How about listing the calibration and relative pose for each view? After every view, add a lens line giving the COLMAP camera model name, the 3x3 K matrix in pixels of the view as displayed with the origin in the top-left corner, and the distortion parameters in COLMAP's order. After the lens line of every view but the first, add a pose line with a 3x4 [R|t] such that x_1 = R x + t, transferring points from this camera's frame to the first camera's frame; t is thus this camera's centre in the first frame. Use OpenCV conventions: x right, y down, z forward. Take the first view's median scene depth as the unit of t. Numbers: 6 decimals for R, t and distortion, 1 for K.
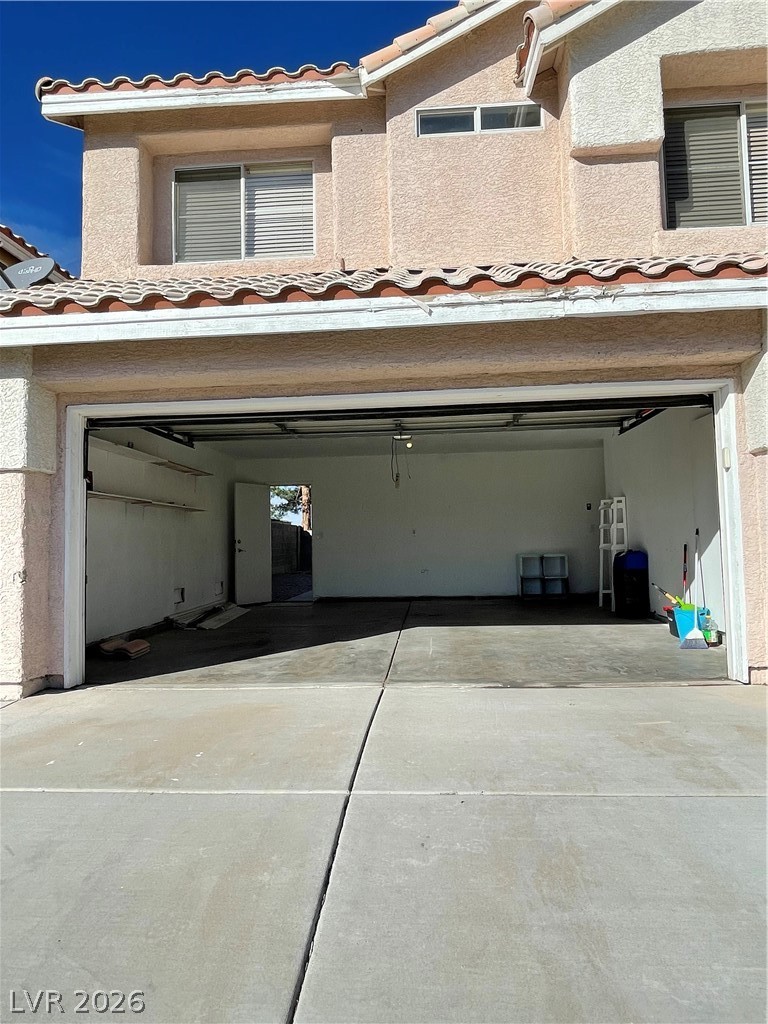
lens RADIAL K [[644.9, 0, 380.5], [0, 644.9, 501.5], [0, 0, 1]] dist [-0.011484, 0.002383]
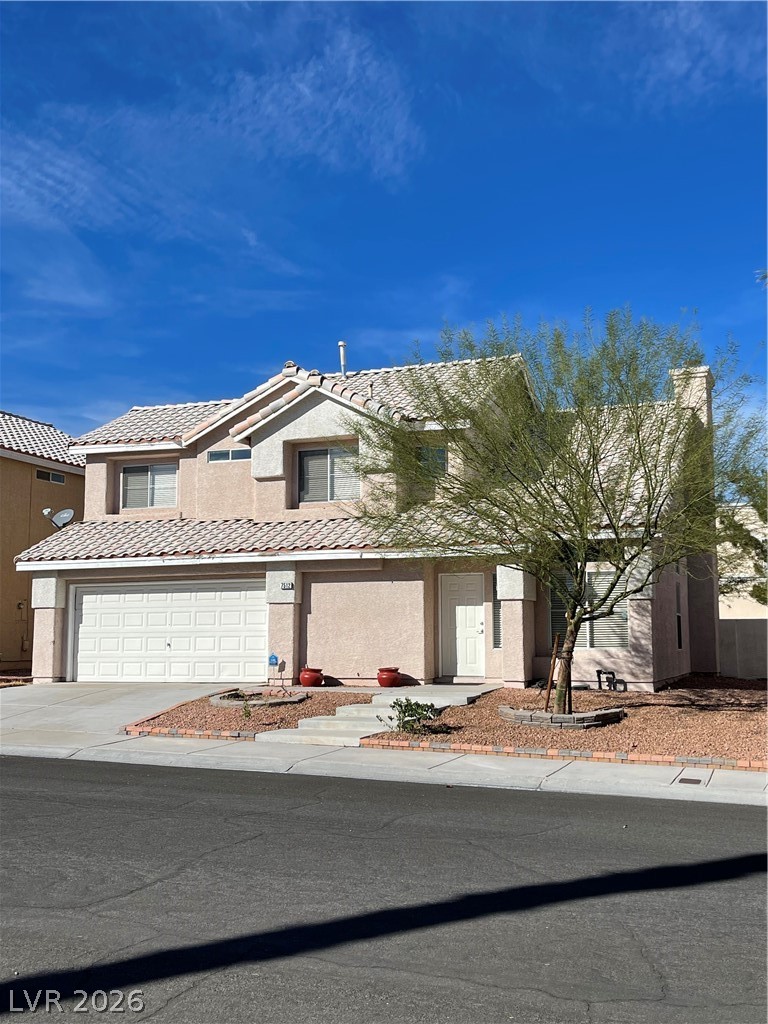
lens RADIAL K [[1072.2, 0, 386.0], [0, 1072.2, 513.4], [0, 0, 1]] dist [0.010176, 0.000000]
pose [[0.959780, -0.014030, -0.280403, 2.342884], [0.000301, 0.998802, -0.048942, -0.240632], [0.280754, 0.046889, 0.958634, -3.396019]]
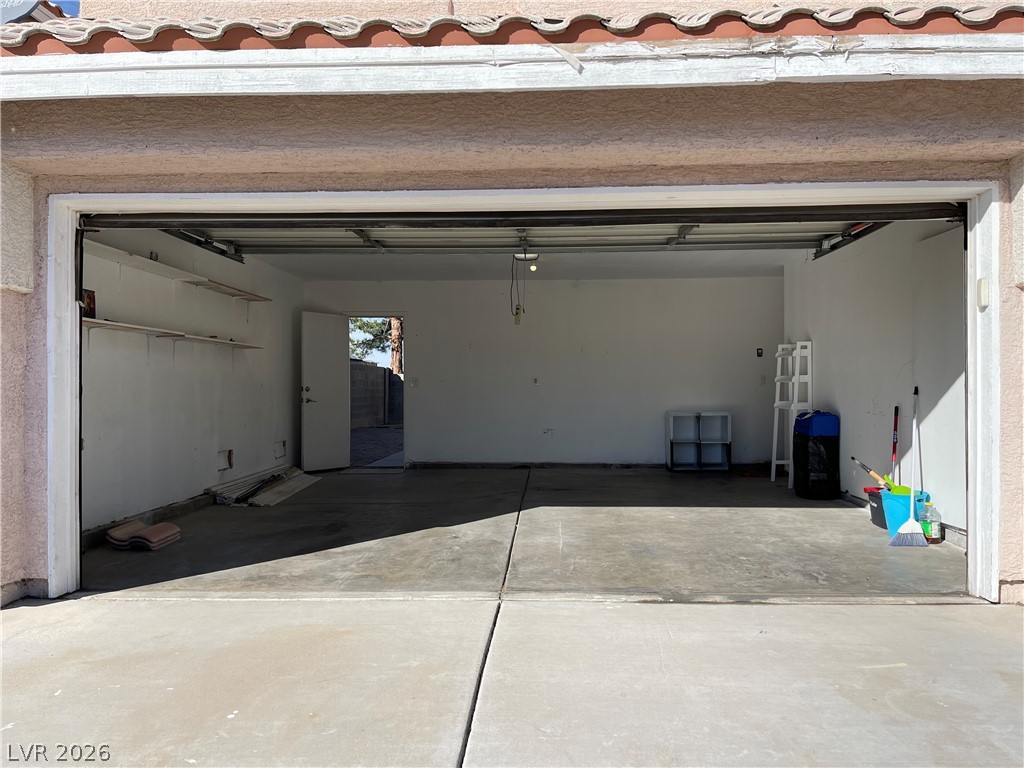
lens RADIAL K [[772.4, 0, 515.1], [0, 772.4, 389.6], [0, 0, 1]] dist [0.025729, -0.021074]
pose [[0.999082, 0.018959, 0.038406, -0.015764], [-0.021473, 0.997579, 0.066144, -0.005835], [-0.037059, -0.066908, 0.997071, 0.137474]]
